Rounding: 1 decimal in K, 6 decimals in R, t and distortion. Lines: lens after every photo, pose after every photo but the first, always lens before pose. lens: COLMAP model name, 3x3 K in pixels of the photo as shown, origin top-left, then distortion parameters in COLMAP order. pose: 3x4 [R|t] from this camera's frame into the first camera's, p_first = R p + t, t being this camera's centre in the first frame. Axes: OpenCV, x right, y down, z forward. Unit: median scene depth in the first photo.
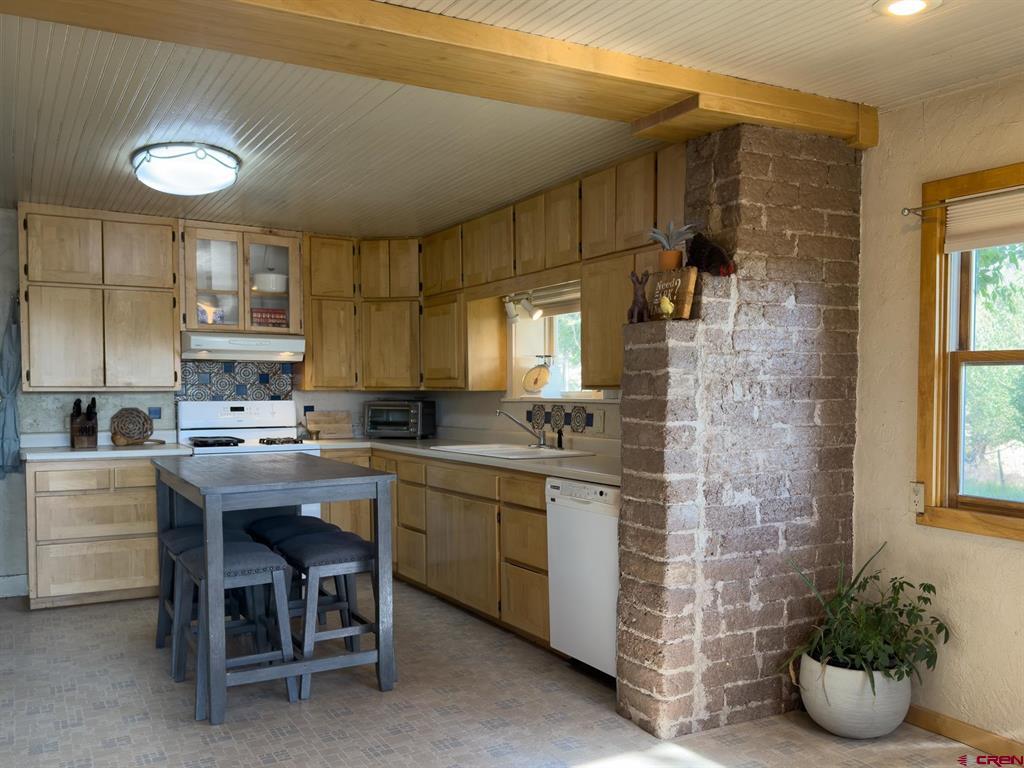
lens RADIAL K [[909.5, 0, 509.2], [0, 909.5, 404.8], [0, 0, 1]] dist [0.159587, -0.219198]
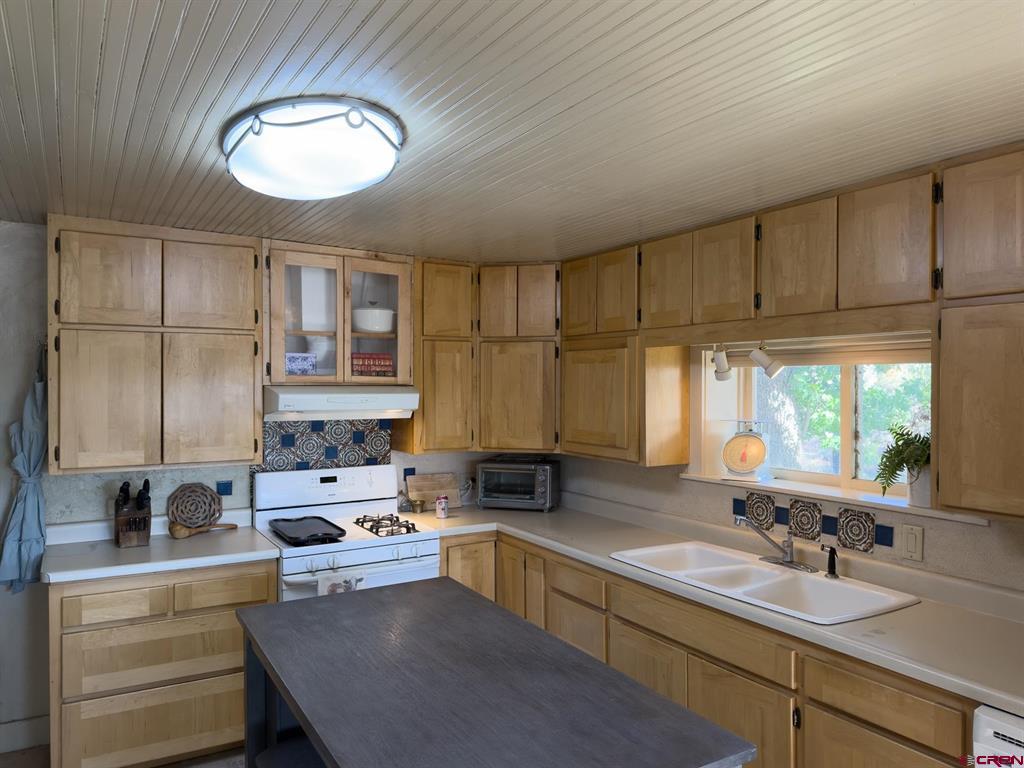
lens RADIAL K [[759.4, 0, 494.2], [0, 759.4, 379.8], [0, 0, 1]] dist [0.151873, -0.216461]
pose [[0.999958, 0.003863, 0.008317, -0.166504], [-0.003664, 0.999711, -0.023774, -0.068405], [-0.008406, 0.023742, 0.999683, 0.358762]]
